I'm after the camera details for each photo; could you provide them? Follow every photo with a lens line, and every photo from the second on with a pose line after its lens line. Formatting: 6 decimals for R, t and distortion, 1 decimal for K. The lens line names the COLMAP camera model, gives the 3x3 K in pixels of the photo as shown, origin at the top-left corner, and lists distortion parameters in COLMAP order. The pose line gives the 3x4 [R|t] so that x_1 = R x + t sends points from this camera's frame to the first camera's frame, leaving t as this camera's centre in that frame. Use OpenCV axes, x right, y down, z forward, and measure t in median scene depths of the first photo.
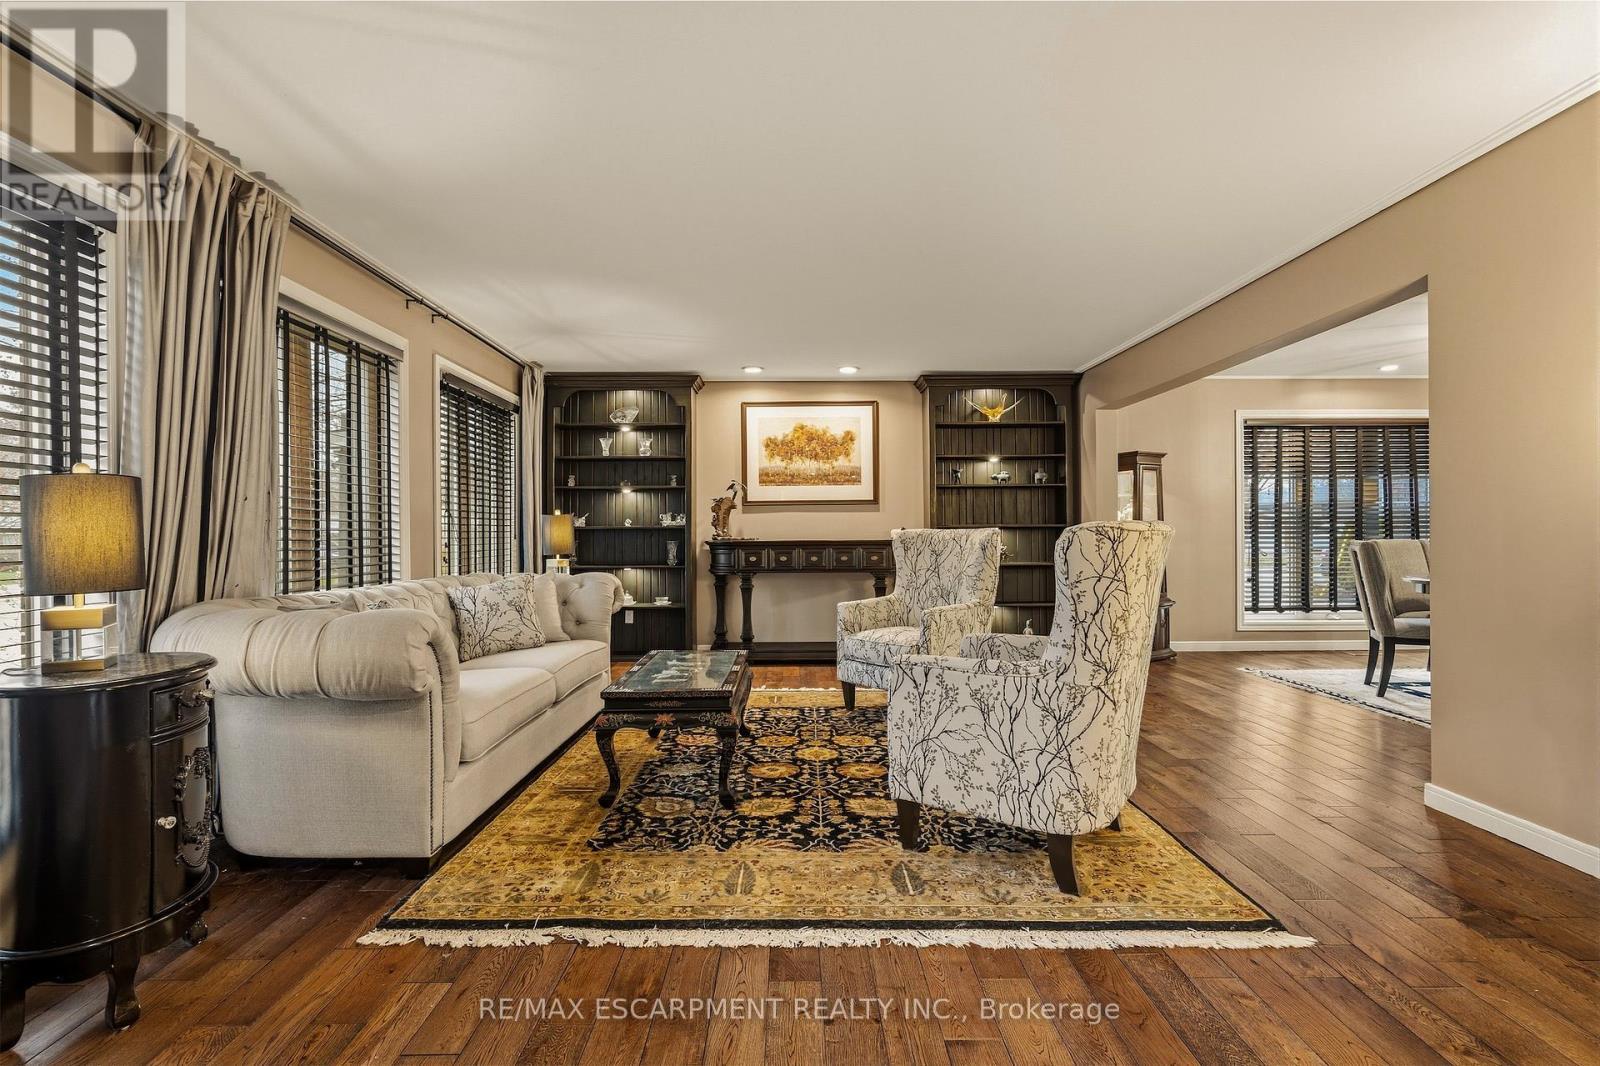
lens RADIAL K [[737.1, 0, 800.0], [0, 737.1, 533.0], [0, 0, 1]] dist [-0.000283, 0.000016]
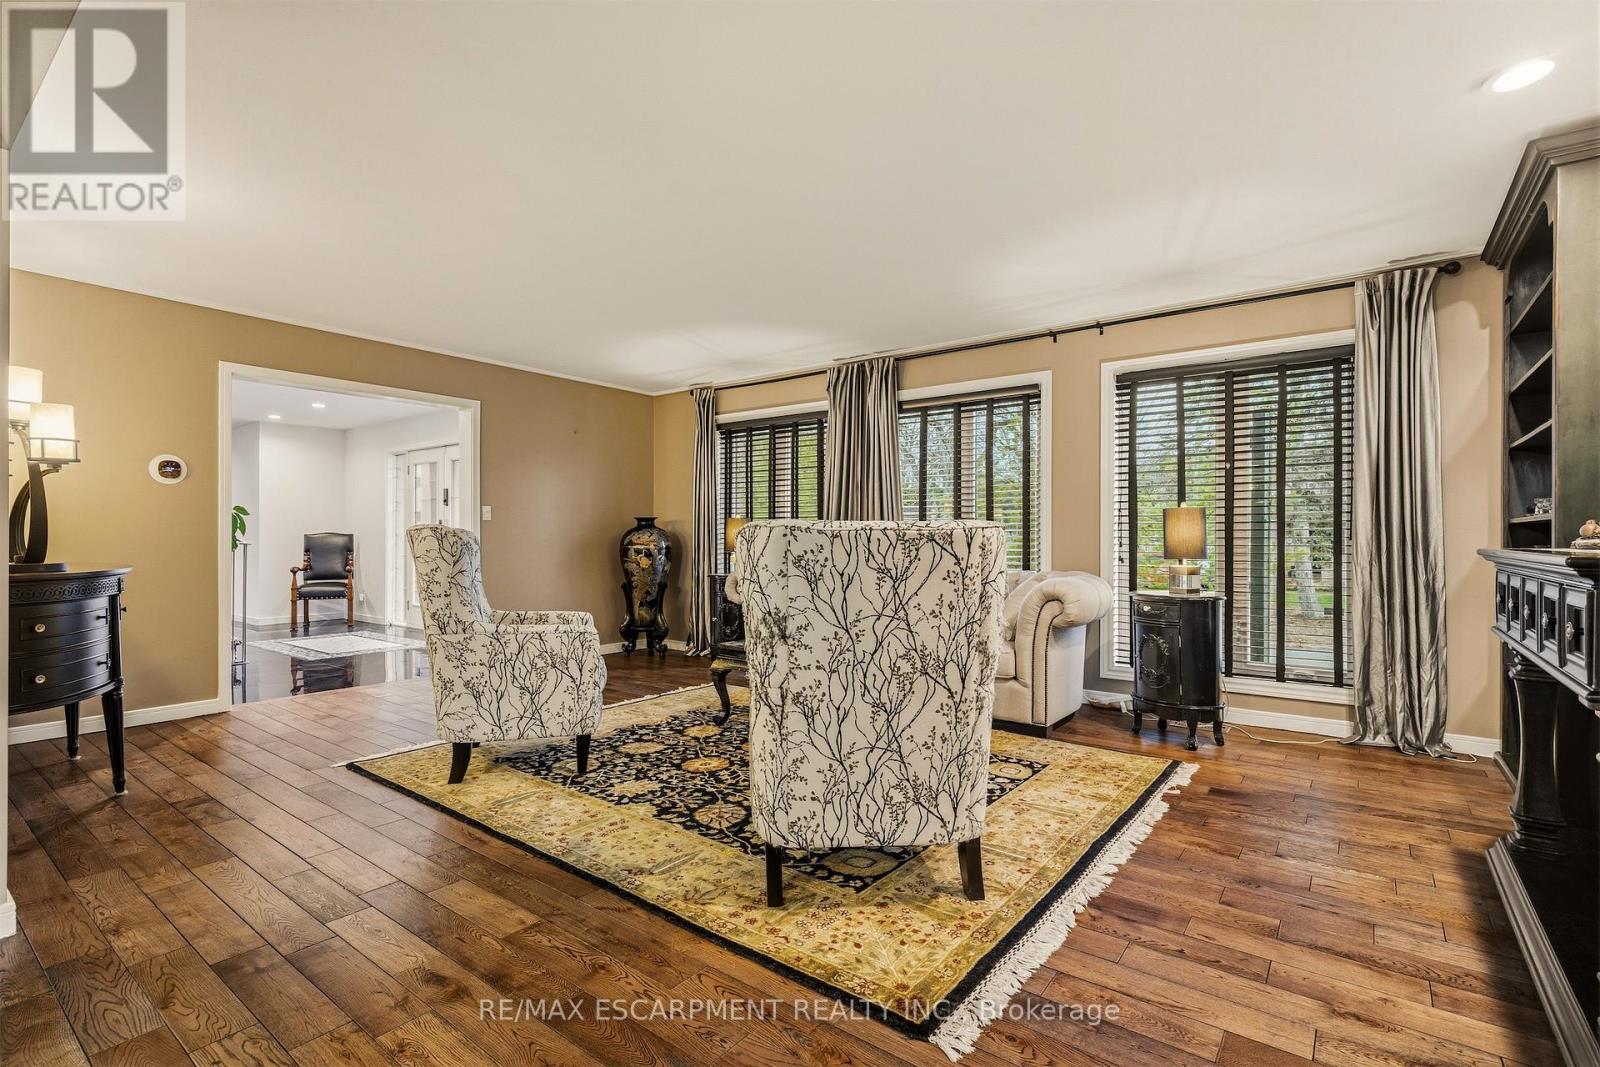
lens RADIAL K [[737.1, 0, 800.0], [0, 737.1, 533.5], [0, 0, 1]] dist [-0.000283, 0.000016]
pose [[-0.610831, 0.003252, -0.791754, 0.922522], [0.003909, 0.999992, 0.001091, -0.005834], [0.791751, -0.002429, -0.610839, 1.943711]]
